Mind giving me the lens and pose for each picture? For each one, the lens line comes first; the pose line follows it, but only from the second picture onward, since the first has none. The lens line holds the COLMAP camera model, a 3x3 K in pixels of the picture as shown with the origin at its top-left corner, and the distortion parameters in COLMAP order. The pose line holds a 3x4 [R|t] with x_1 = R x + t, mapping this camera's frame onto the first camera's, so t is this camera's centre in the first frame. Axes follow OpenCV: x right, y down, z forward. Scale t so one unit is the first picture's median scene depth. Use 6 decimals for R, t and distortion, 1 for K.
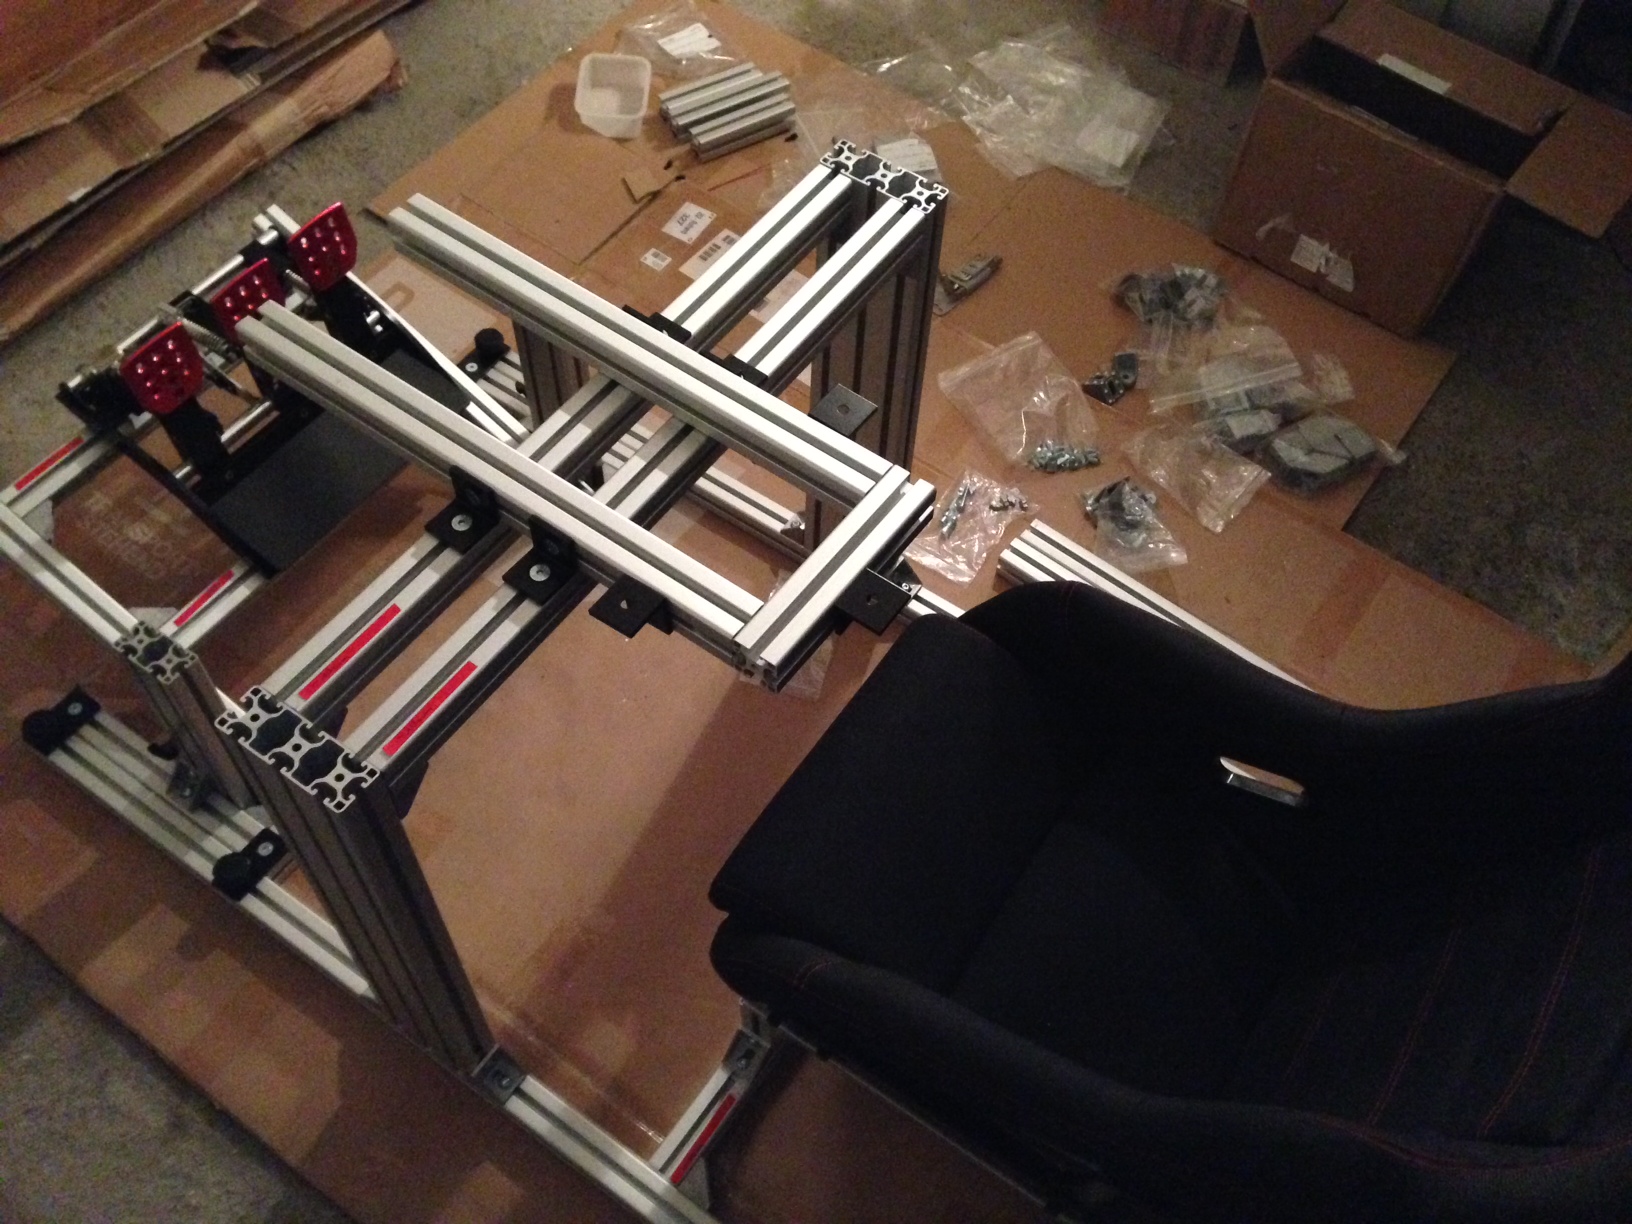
lens RADIAL K [[1533.0, 0, 819.0], [0, 1533.0, 613.5], [0, 0, 1]] dist [0.027170, 0.000000]
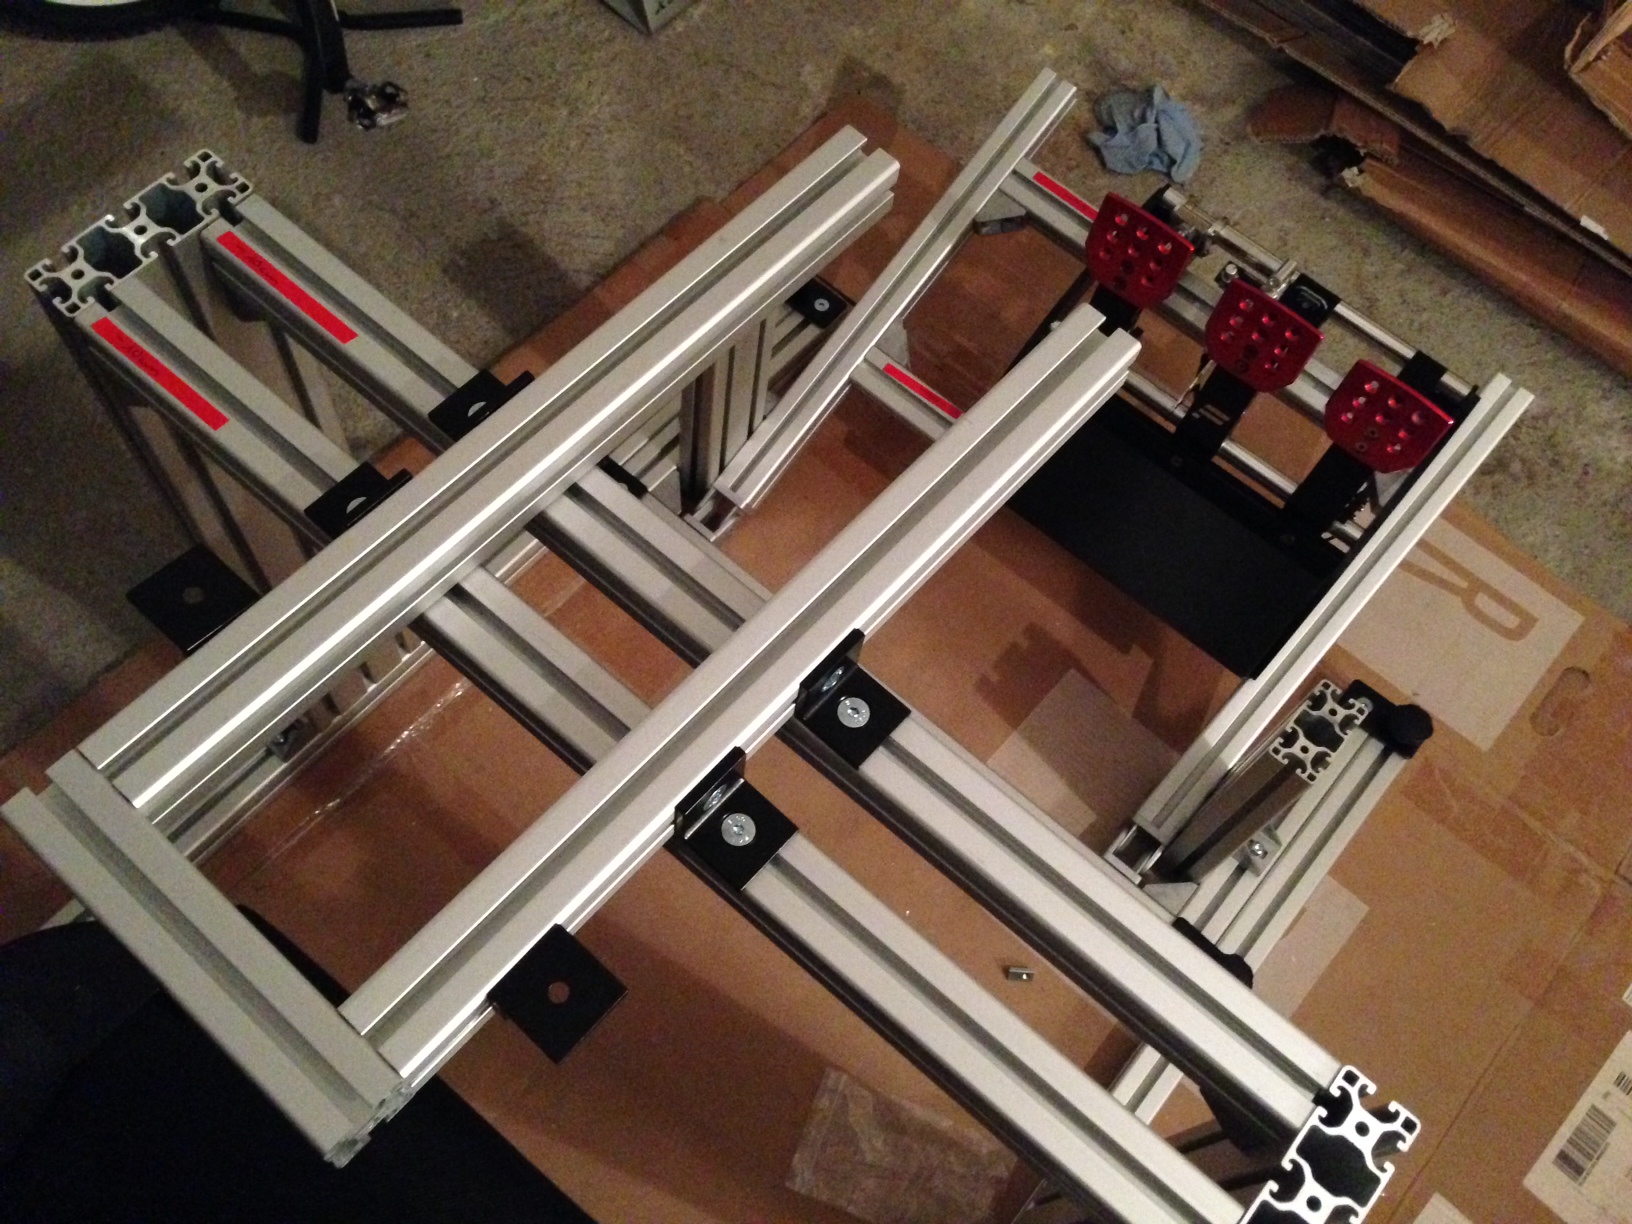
lens RADIAL K [[1533.0, 0, 817.0], [0, 1533.0, 608.6], [0, 0, 1]] dist [0.027170, 0.000000]
pose [[-0.091708, 0.876281, -0.472991, 0.108489], [-0.869821, 0.160743, 0.466448, -0.368016], [0.484769, 0.454195, 0.747466, 0.467035]]
